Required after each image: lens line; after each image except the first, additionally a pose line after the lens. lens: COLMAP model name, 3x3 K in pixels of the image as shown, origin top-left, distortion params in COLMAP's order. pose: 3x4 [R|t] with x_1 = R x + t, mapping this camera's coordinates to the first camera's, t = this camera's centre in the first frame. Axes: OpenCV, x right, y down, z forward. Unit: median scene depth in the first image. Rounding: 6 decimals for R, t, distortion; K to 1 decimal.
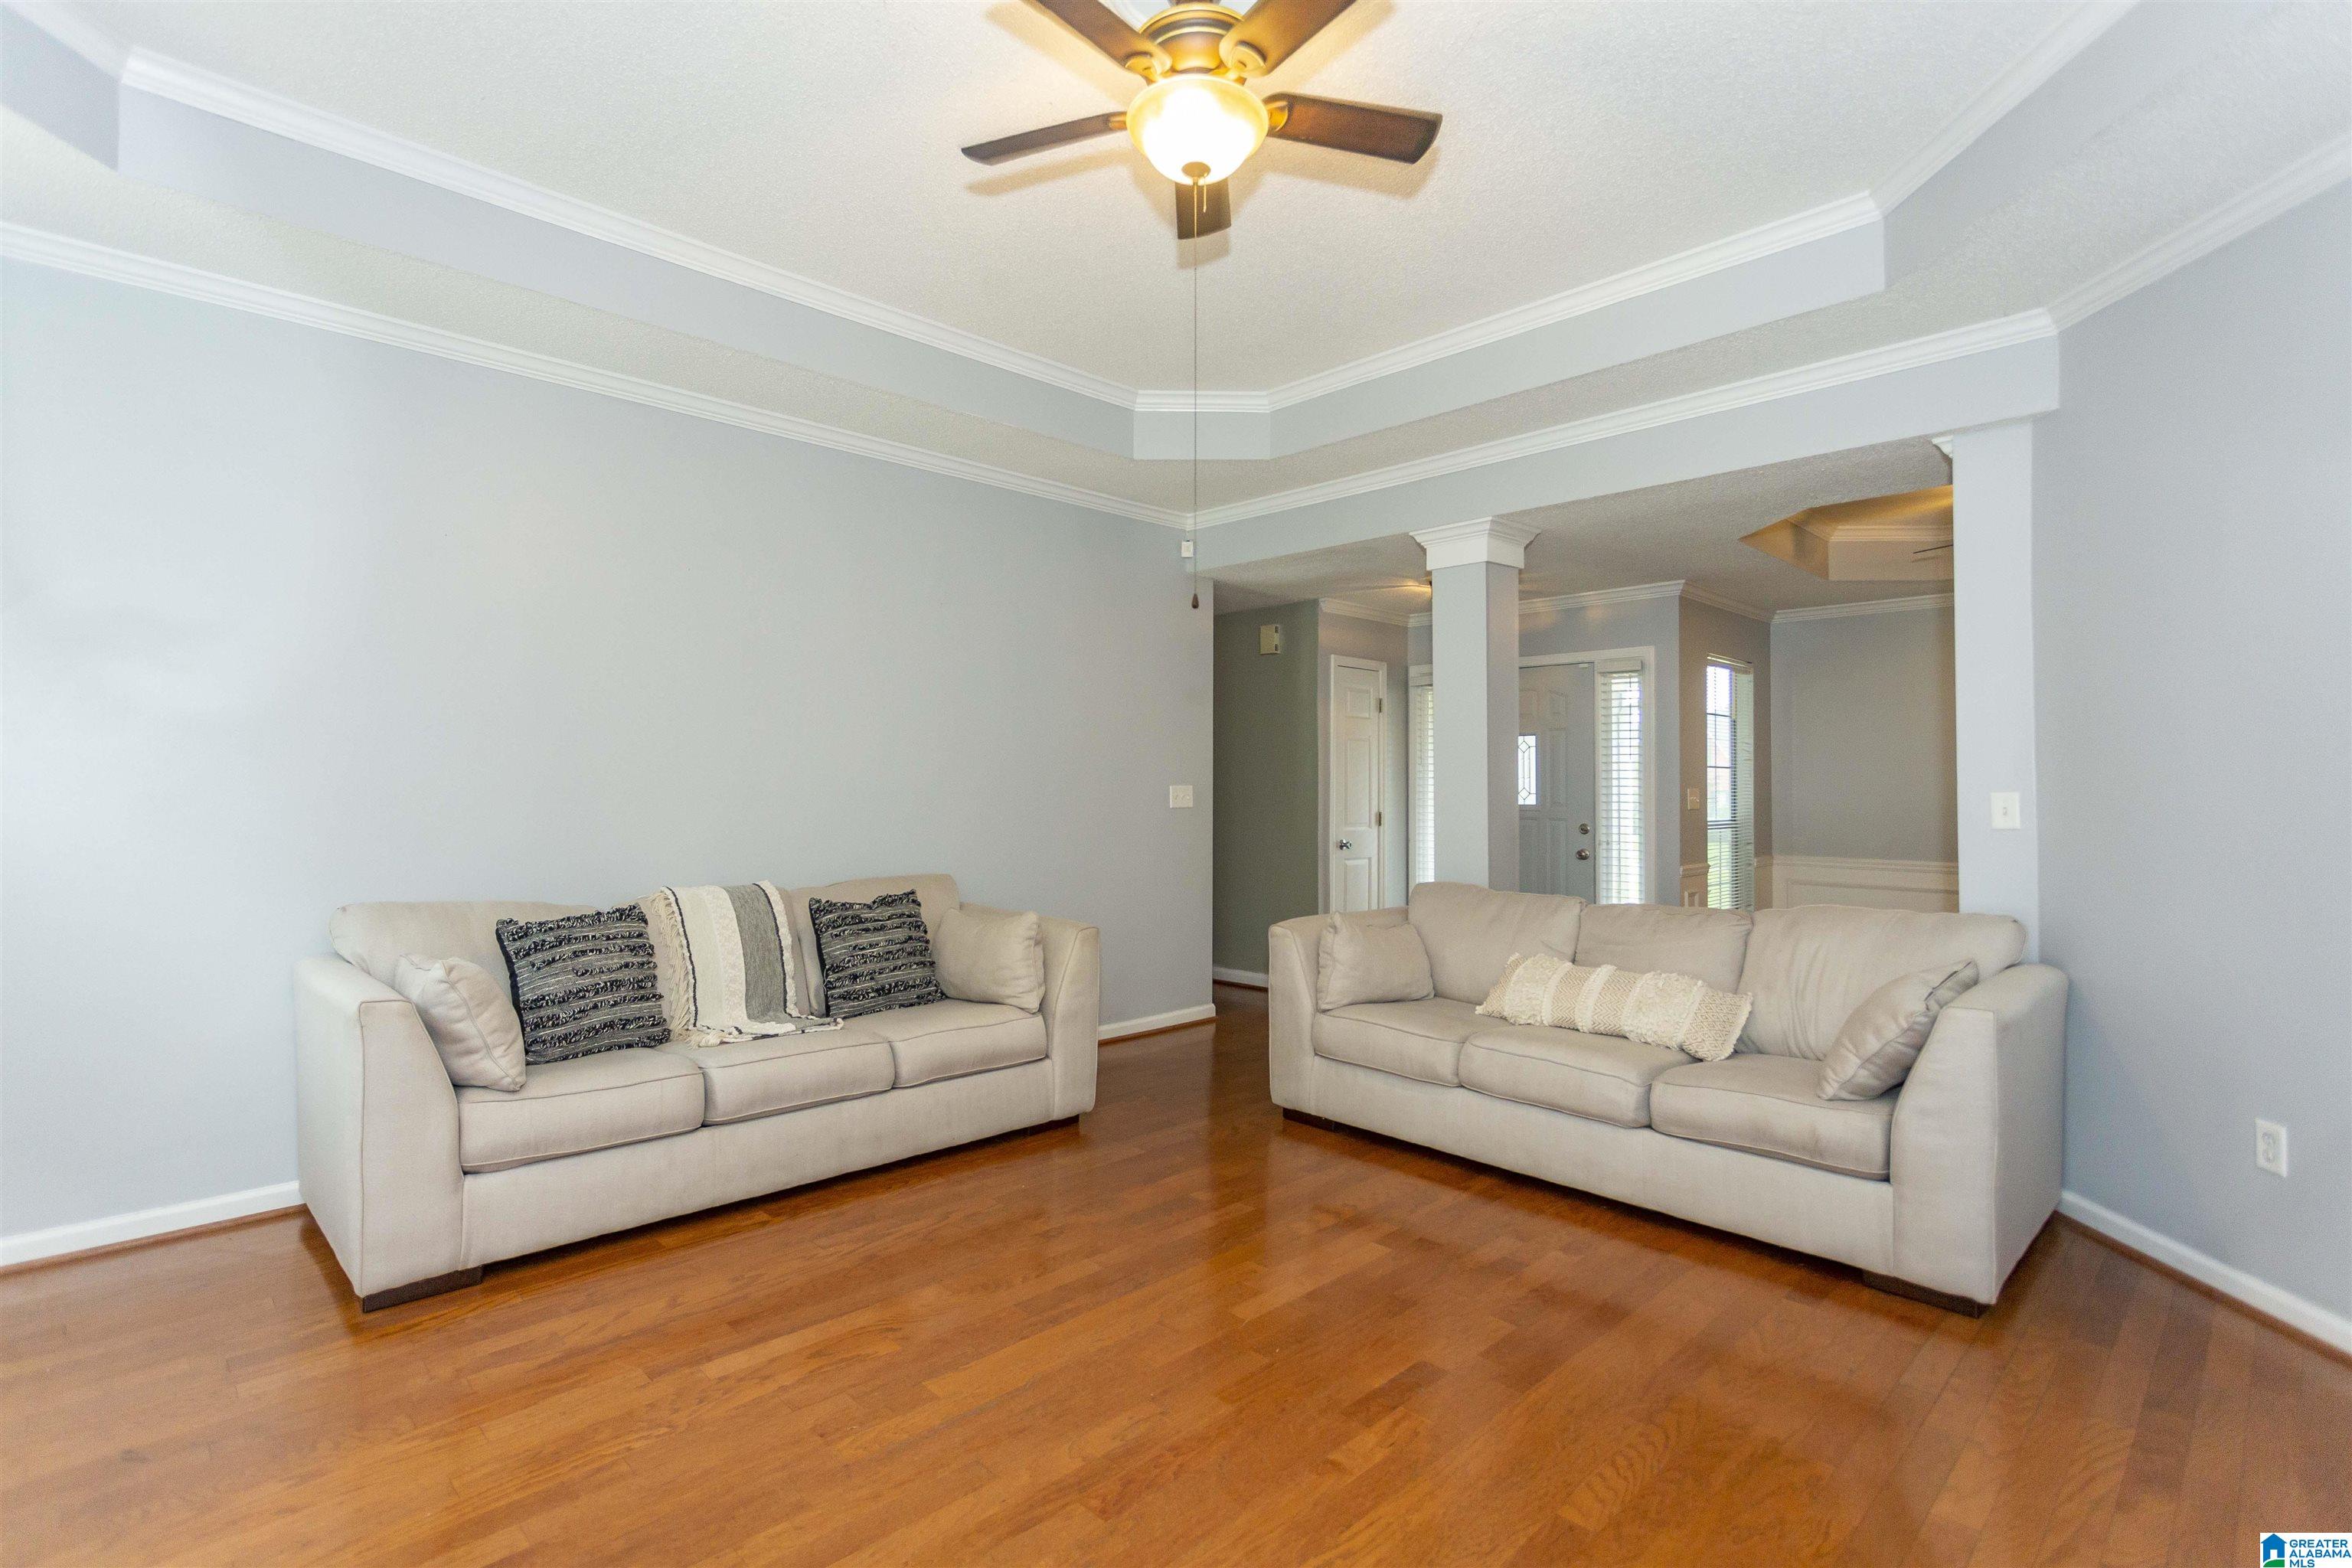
lens RADIAL K [[1122.1, 0, 1165.7], [0, 1122.1, 788.8], [0, 0, 1]] dist [0.005187, 0.001899]
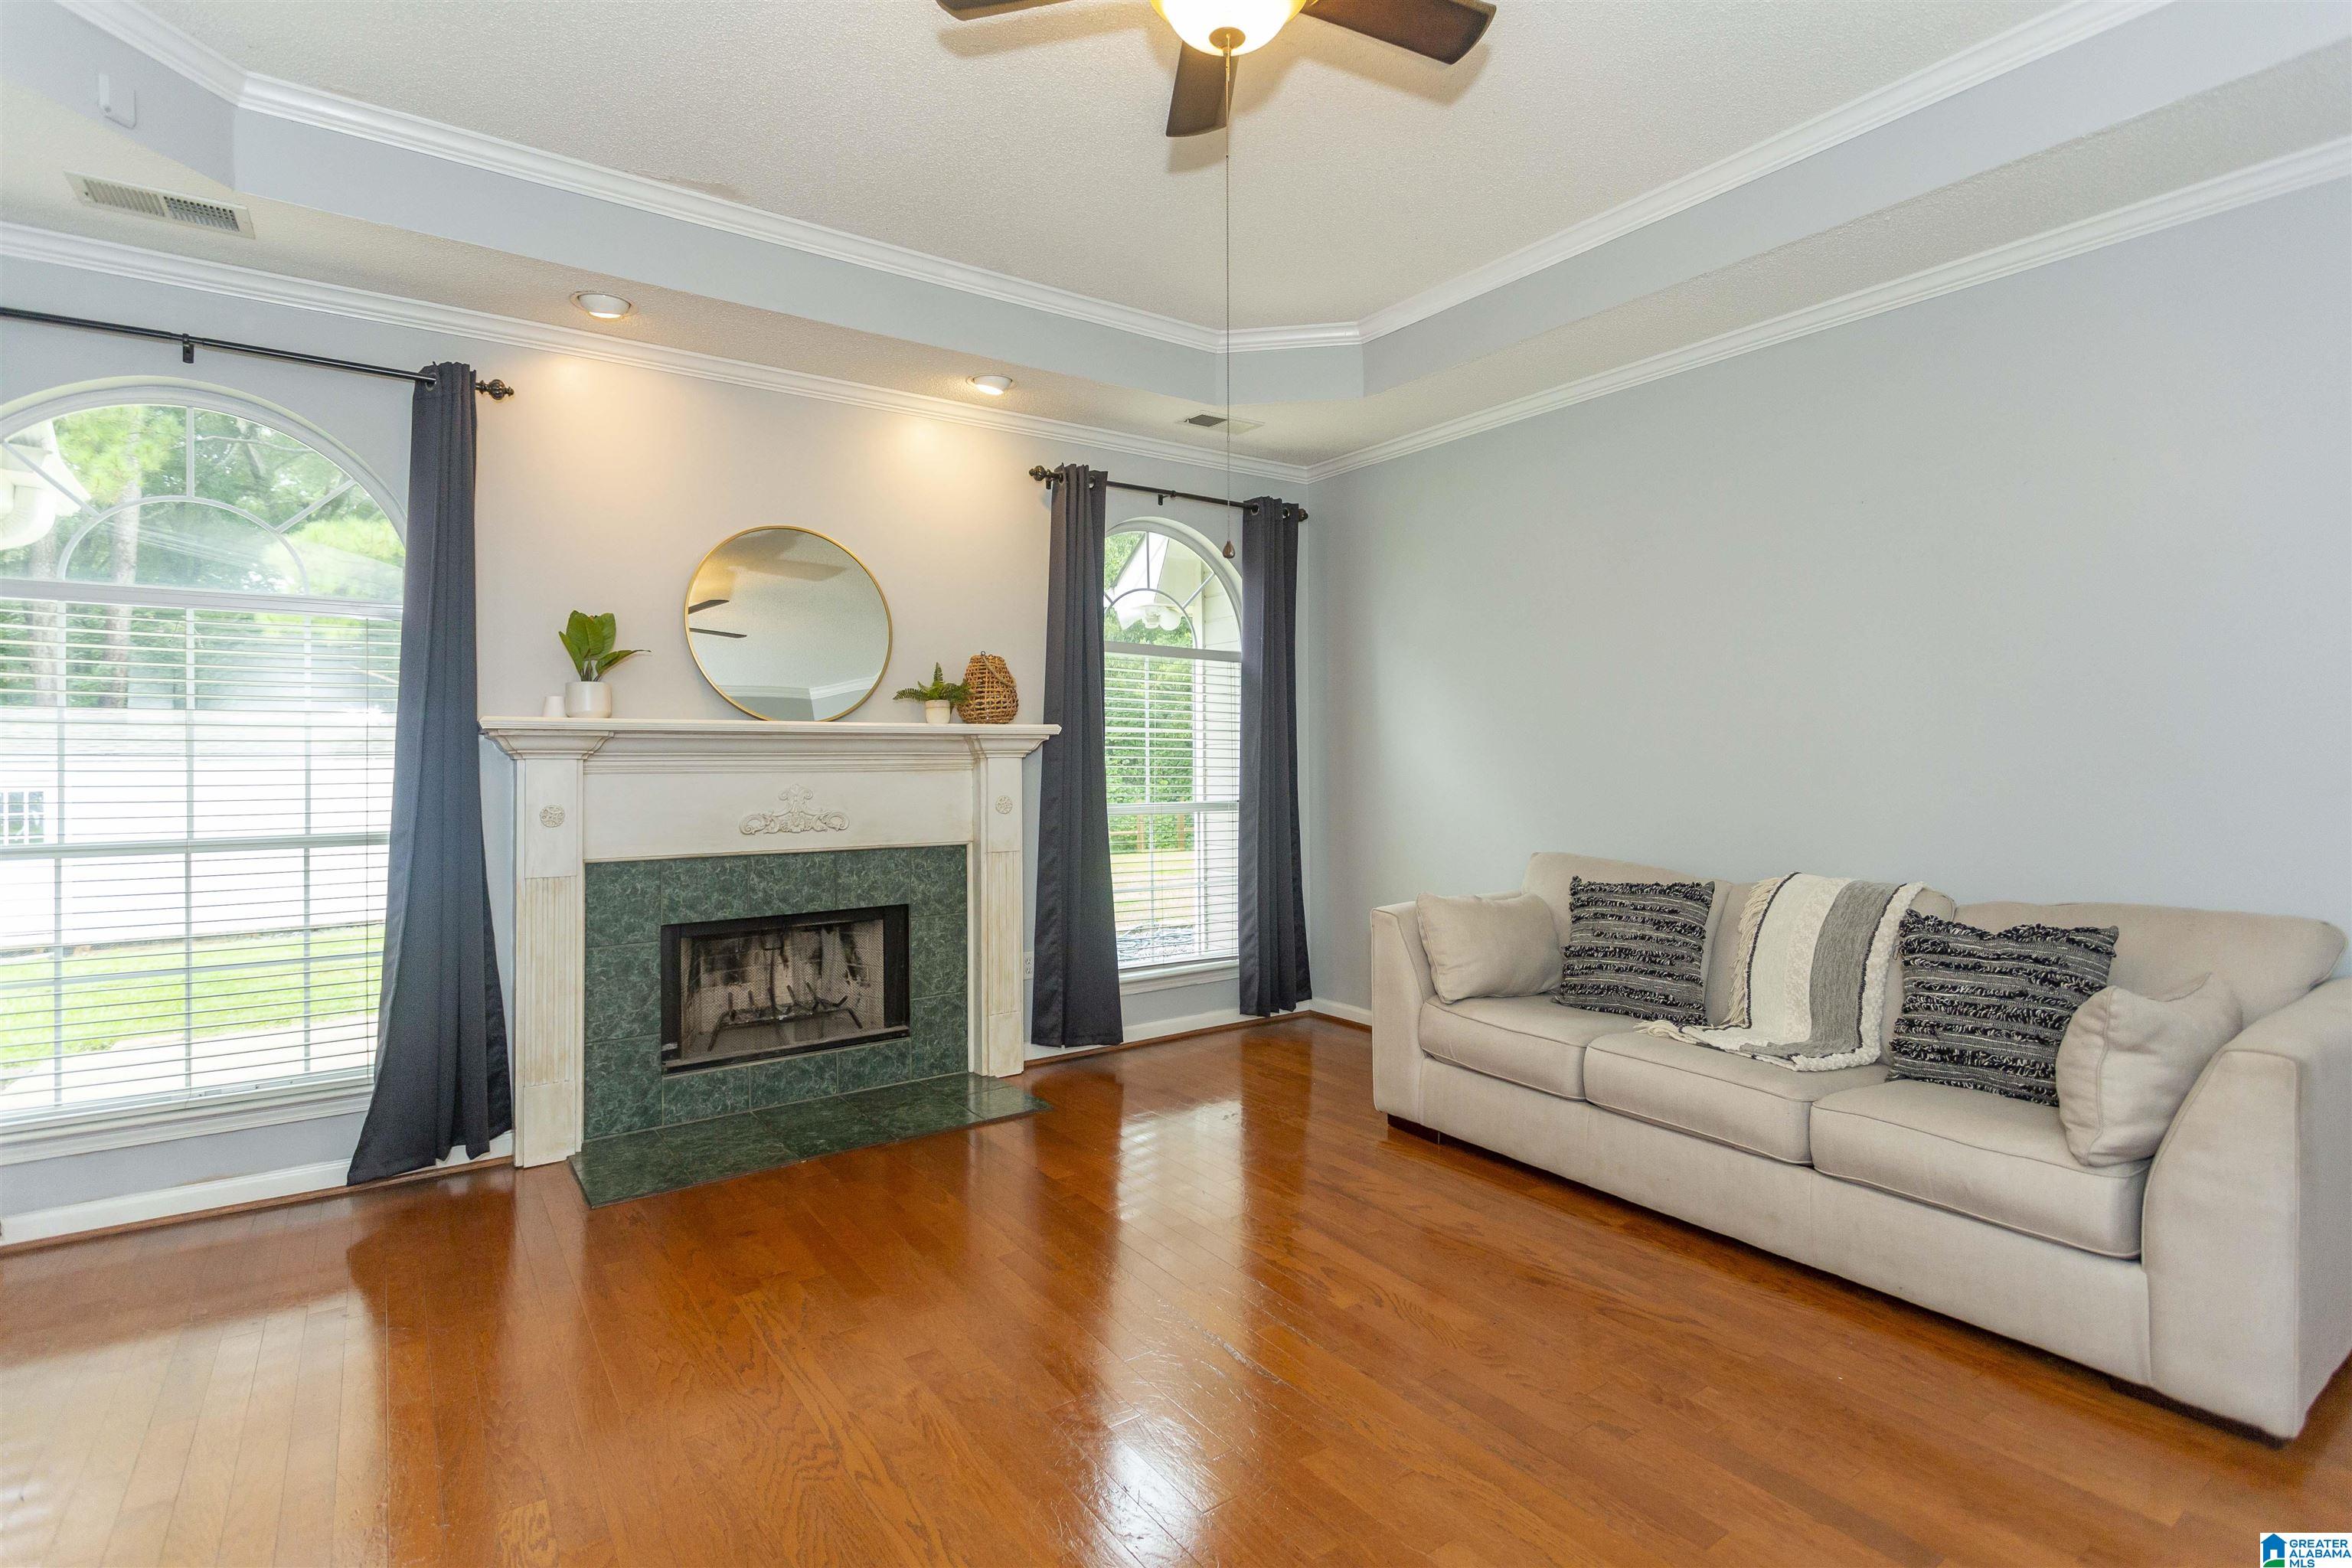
lens RADIAL K [[1122.1, 0, 1175.8], [0, 1122.1, 768.1], [0, 0, 1]] dist [0.005187, 0.001899]
pose [[-0.142125, 0.006209, -0.989829, 0.592815], [-0.001454, 0.999978, 0.006481, -0.001663], [0.989848, 0.002360, -0.142113, 0.737902]]
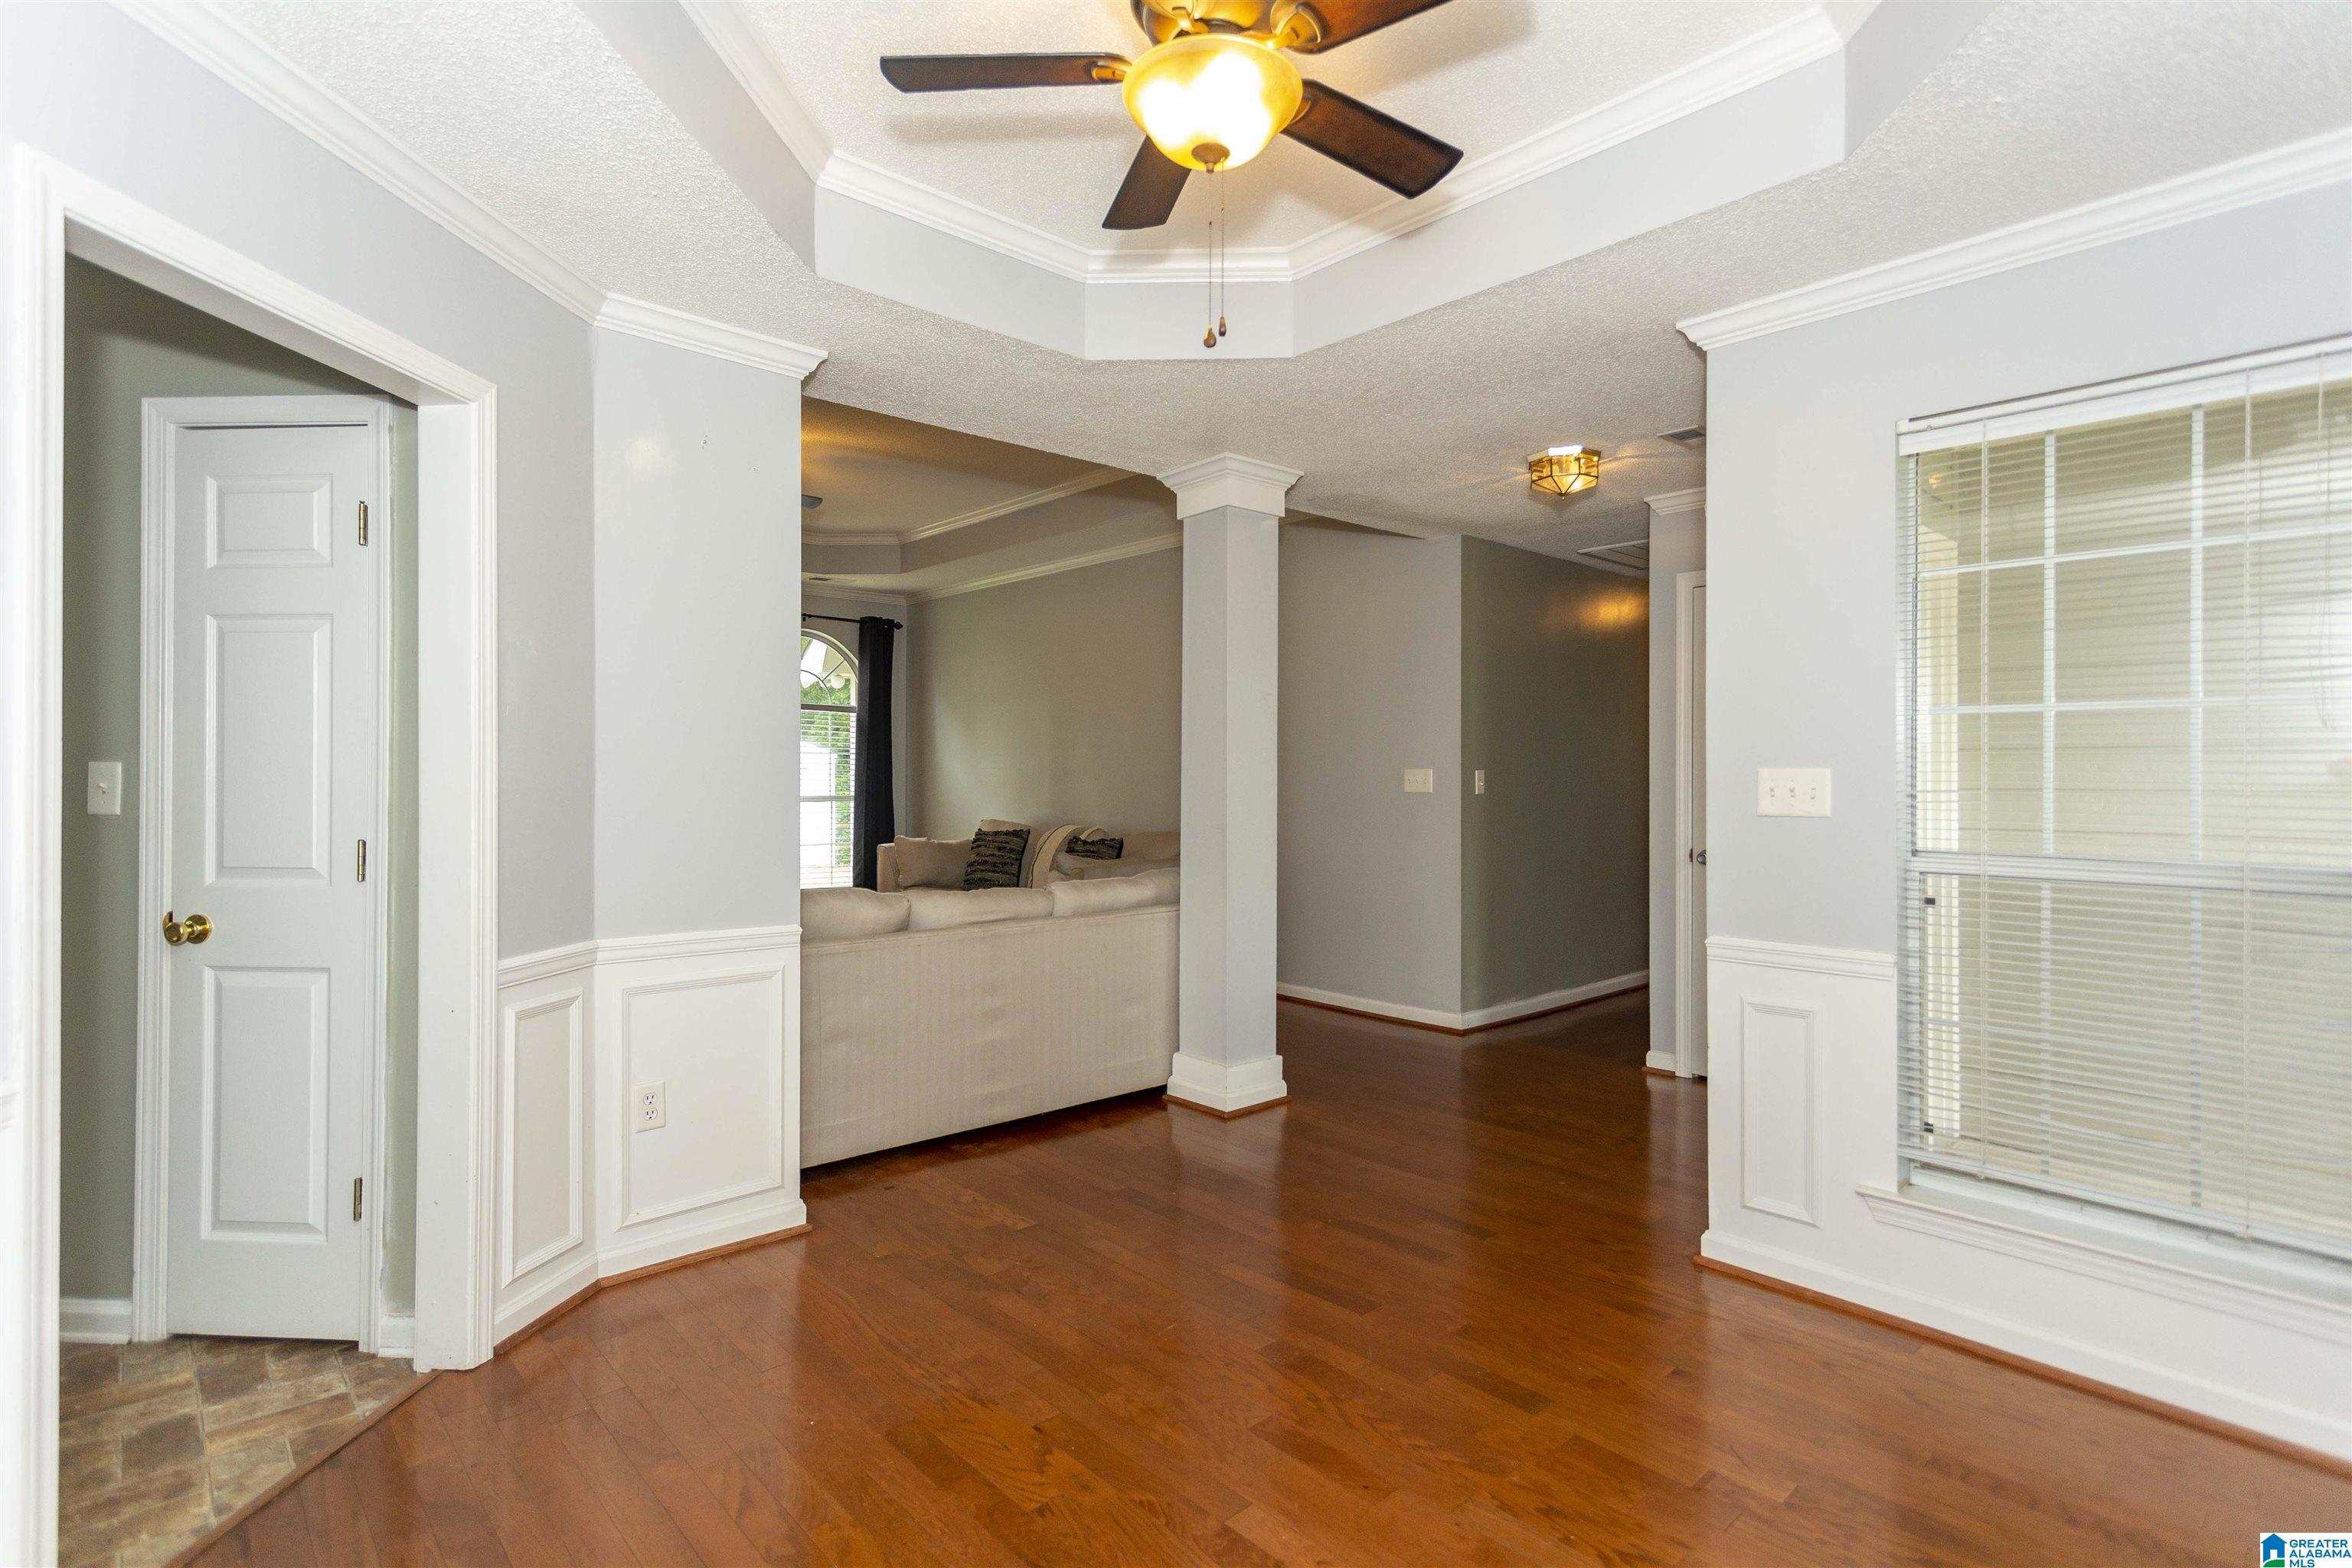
lens RADIAL K [[1122.1, 0, 1163.7], [0, 1122.1, 780.2], [0, 0, 1]] dist [0.005187, 0.001899]
pose [[-0.046523, 0.005394, -0.998903, 1.632794], [-0.002614, 0.999981, 0.005521, 0.003589], [0.998914, 0.002868, -0.046508, 1.440496]]
